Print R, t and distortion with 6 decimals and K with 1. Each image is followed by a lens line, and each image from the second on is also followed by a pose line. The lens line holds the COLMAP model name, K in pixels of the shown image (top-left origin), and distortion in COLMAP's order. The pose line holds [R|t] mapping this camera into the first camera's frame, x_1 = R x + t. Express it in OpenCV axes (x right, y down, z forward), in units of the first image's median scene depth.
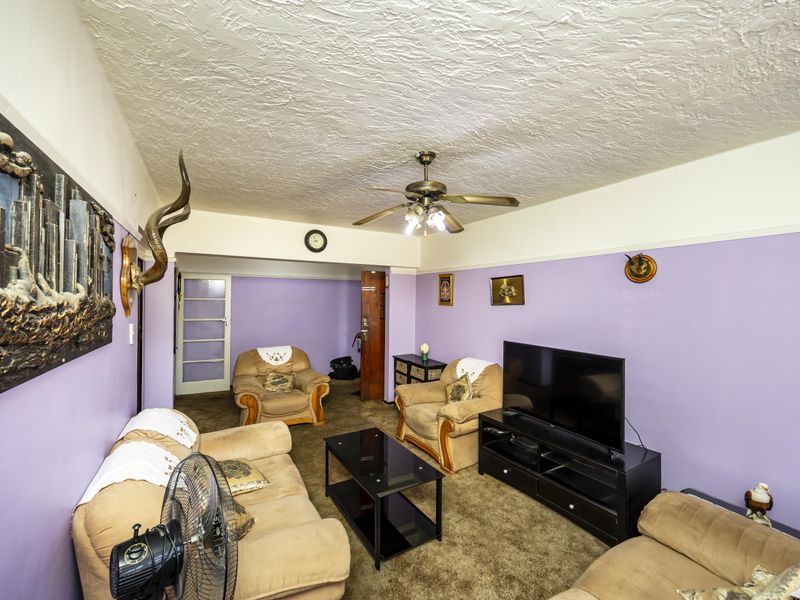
lens RADIAL K [[341.9, 0, 398.6], [0, 341.9, 300.8], [0, 0, 1]] dist [0.013975, 0.000745]
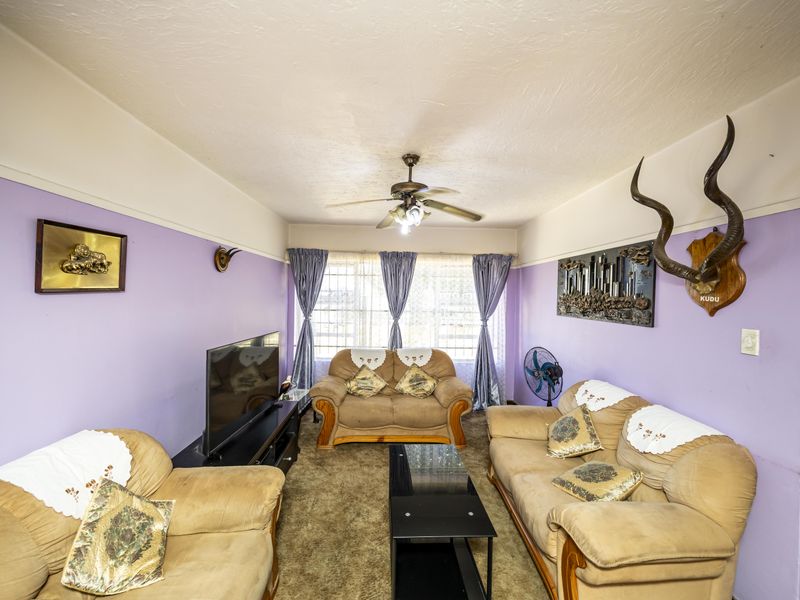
lens RADIAL K [[341.9, 0, 397.4], [0, 341.9, 296.4], [0, 0, 1]] dist [0.013975, 0.000745]
pose [[-0.878746, -0.027209, 0.476513, -0.210520], [-0.026426, 0.999616, 0.008345, 0.002879], [-0.476557, -0.005259, -0.879128, 0.985852]]
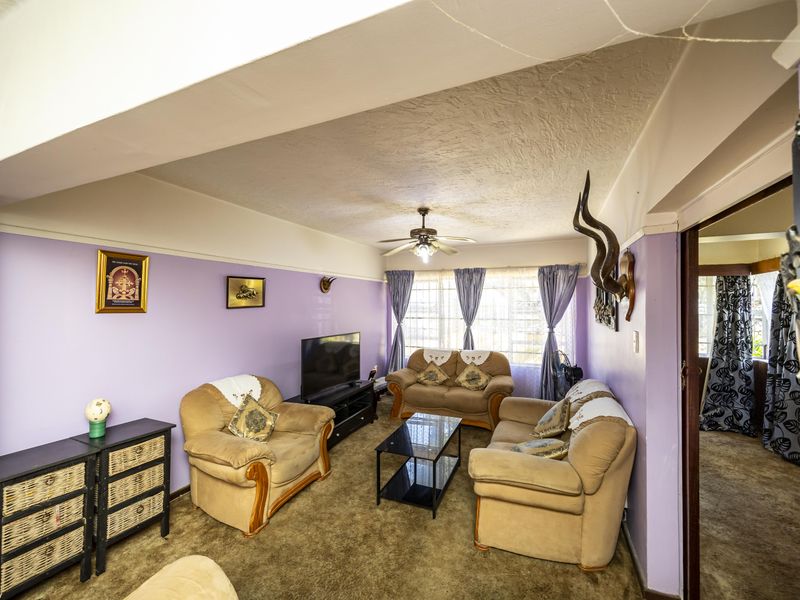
lens RADIAL K [[341.9, 0, 402.4], [0, 341.9, 297.8], [0, 0, 1]] dist [0.013975, 0.000745]
pose [[-0.601236, 0.003463, 0.799064, -0.552795], [-0.005028, 0.999954, -0.008117, -0.007730], [-0.799056, -0.008898, -0.601191, 0.999610]]
